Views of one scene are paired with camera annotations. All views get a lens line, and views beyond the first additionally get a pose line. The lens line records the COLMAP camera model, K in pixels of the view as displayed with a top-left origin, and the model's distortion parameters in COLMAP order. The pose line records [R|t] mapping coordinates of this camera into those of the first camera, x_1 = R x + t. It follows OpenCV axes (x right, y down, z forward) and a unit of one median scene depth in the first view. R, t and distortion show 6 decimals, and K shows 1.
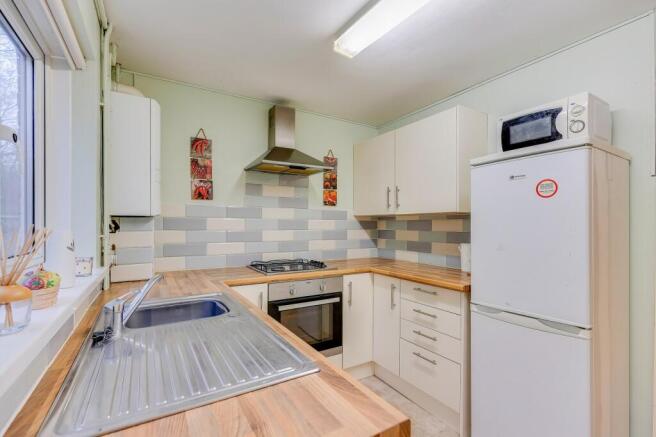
lens RADIAL K [[293.6, 0, 343.8], [0, 293.6, 229.4], [0, 0, 1]] dist [0.000058, -0.001152]
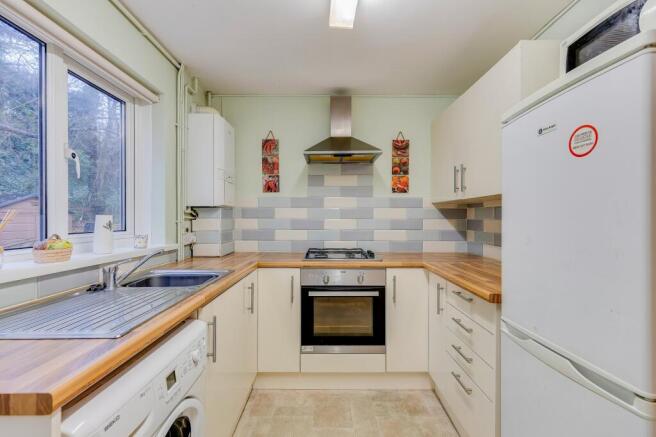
lens RADIAL K [[293.6, 0, 332.7], [0, 293.6, 221.3], [0, 0, 1]] dist [0.000058, -0.001152]
pose [[0.853522, 0.003668, -0.521043, 0.325813], [-0.004811, 0.999988, -0.000842, 0.013627], [0.521034, 0.003226, 0.853530, 0.137973]]
